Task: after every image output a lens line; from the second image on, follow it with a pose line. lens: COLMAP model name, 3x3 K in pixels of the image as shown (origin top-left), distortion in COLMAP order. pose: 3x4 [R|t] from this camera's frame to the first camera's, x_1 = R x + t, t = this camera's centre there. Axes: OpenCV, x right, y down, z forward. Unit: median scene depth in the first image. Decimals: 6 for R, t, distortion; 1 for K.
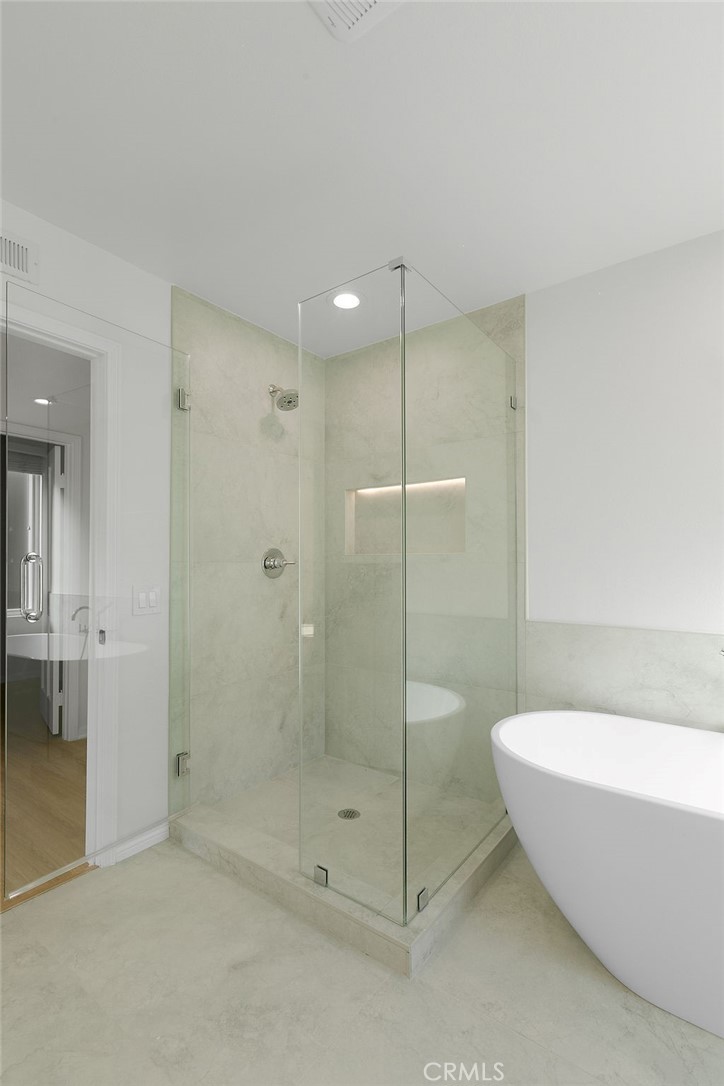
lens RADIAL K [[505.8, 0, 376.7], [0, 505.8, 586.5], [0, 0, 1]] dist [0.014932, -0.001258]
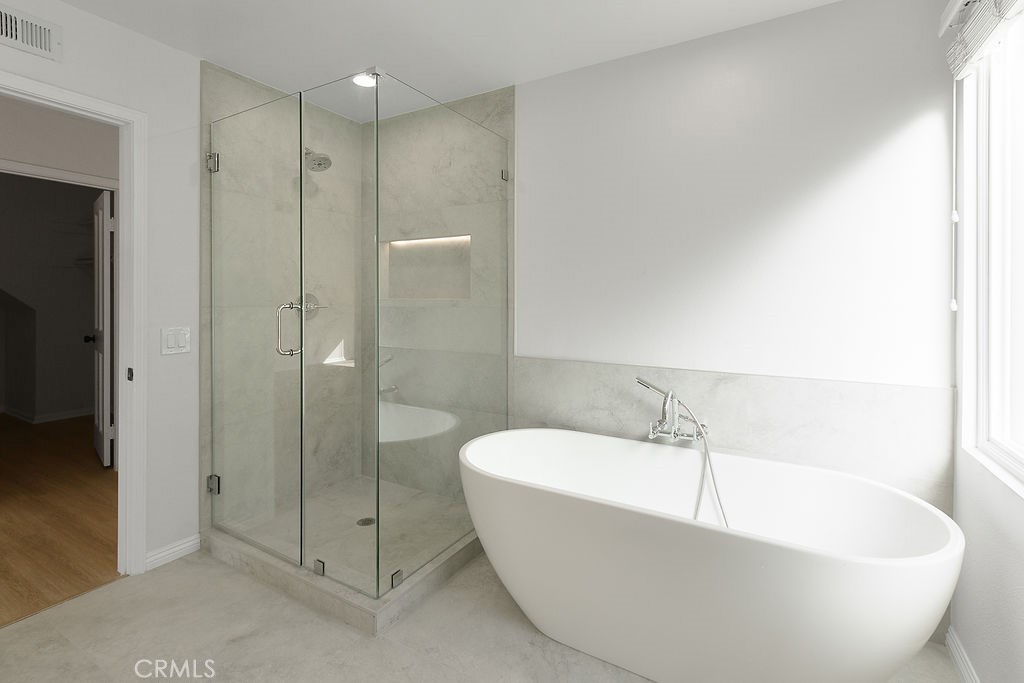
lens RADIAL K [[476.9, 0, 509.7], [0, 476.9, 327.8], [0, 0, 1]] dist [0.014932, -0.001258]
pose [[0.994567, -0.002956, 0.104055, 0.172060], [0.001706, 0.999925, 0.012097, -0.014469], [-0.104083, -0.011854, 0.994498, -0.141097]]
